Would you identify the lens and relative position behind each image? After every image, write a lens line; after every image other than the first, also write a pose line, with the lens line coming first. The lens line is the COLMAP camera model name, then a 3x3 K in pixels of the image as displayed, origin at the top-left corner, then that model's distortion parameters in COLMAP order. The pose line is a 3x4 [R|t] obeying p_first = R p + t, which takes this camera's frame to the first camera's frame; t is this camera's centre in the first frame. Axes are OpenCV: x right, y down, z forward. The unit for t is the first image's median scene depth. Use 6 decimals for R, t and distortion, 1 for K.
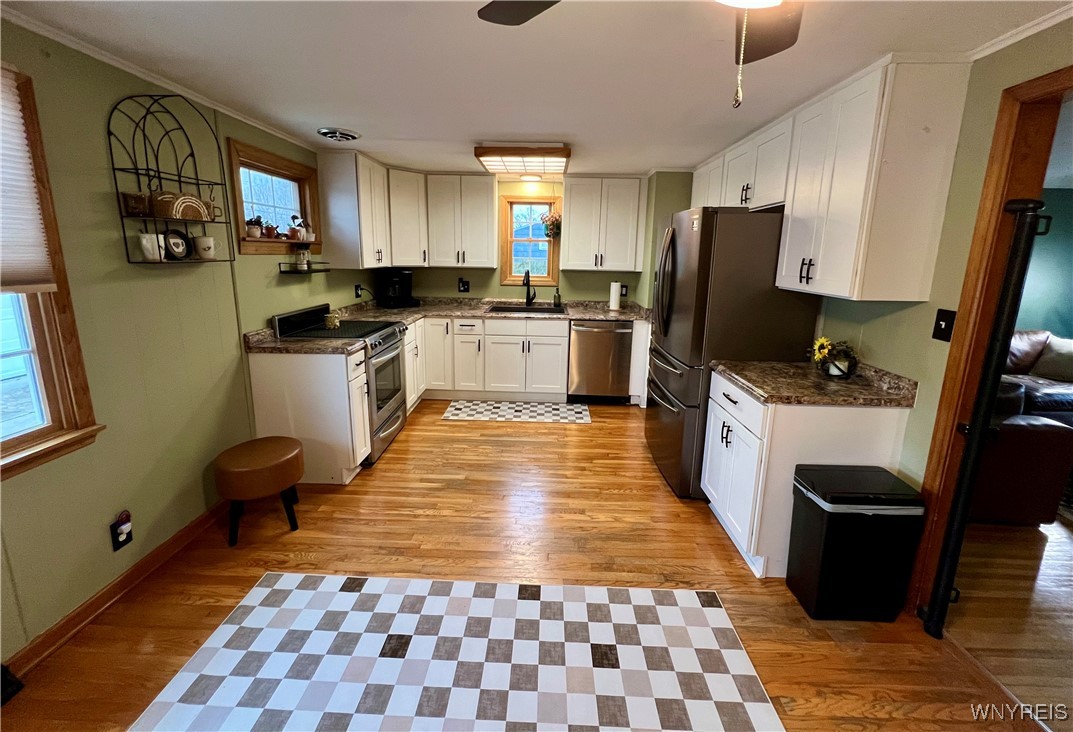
lens RADIAL K [[425.5, 0, 534.9], [0, 425.5, 334.0], [0, 0, 1]] dist [-0.001254, -0.000031]
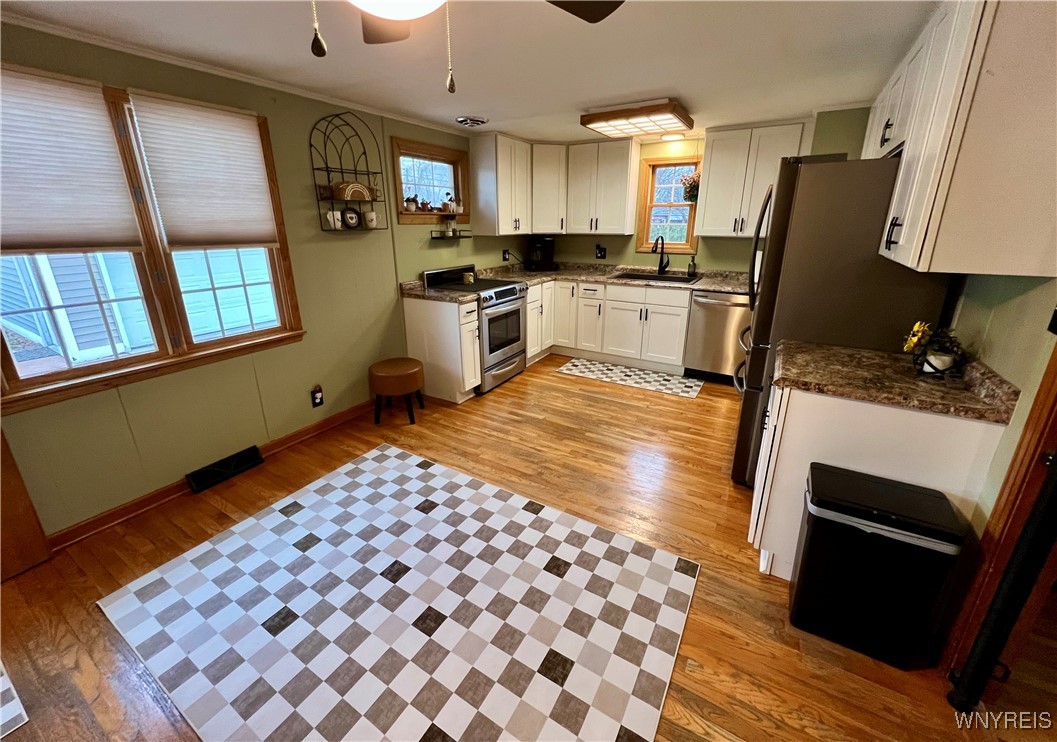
lens RADIAL K [[419.0, 0, 526.7], [0, 419.0, 349.5], [0, 0, 1]] dist [-0.000252, -0.000122]
pose [[0.870638, 0.125145, -0.475740, 0.343870], [-0.073121, 0.989279, 0.126417, 0.010975], [0.486460, -0.075276, 0.870454, -0.006805]]
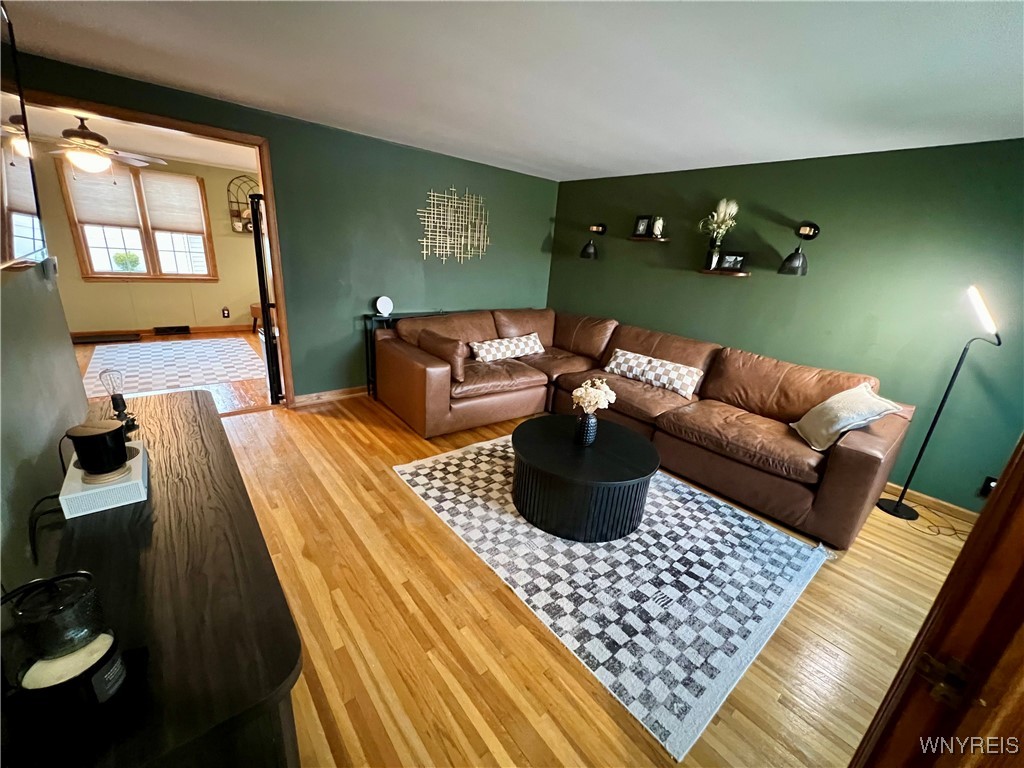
lens RADIAL K [[405.8, 0, 512.1], [0, 405.8, 387.7], [0, 0, 1]] dist [-0.000856, 0.000039]
pose [[0.668845, 0.265081, -0.694535, 2.080577], [-0.199509, 0.963998, 0.175796, 0.008918], [0.716130, 0.020986, 0.697651, 0.271422]]
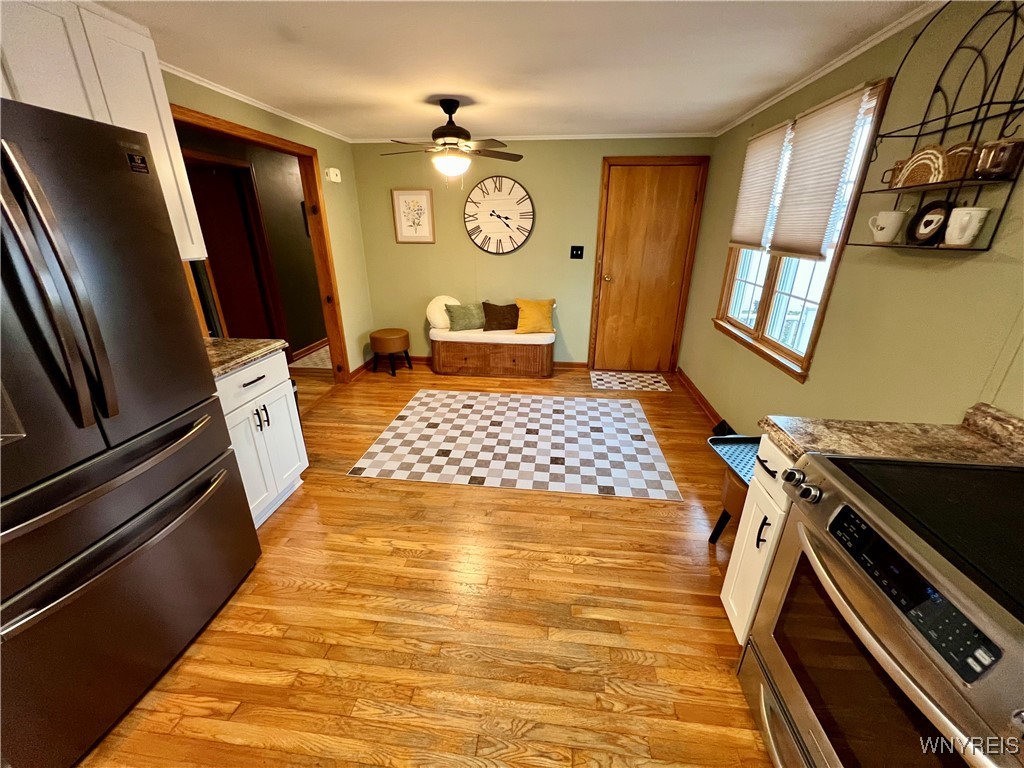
lens RADIAL K [[405.8, 0, 512.1], [0, 405.8, 387.7], [0, 0, 1]] dist [-0.000856, 0.000039]
pose [[-0.996248, -0.050757, 0.070095, -0.148115], [-0.005431, 0.845019, 0.534708, -0.264913], [-0.086371, 0.532321, -0.842125, 1.402543]]
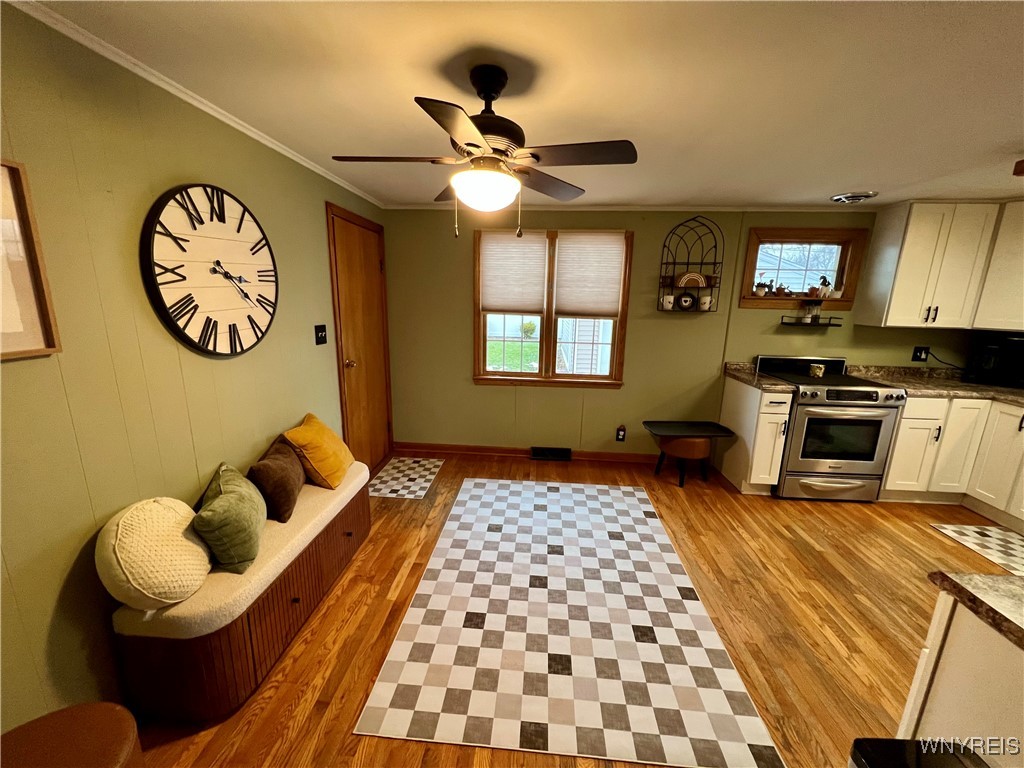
lens RADIAL K [[405.8, 0, 512.1], [0, 405.8, 387.7], [0, 0, 1]] dist [-0.000856, 0.000039]
pose [[-0.045858, 0.201988, -0.978314, 0.715197], [-0.205690, 0.956449, 0.207116, -0.052368], [0.977542, 0.210727, -0.002314, 0.289757]]
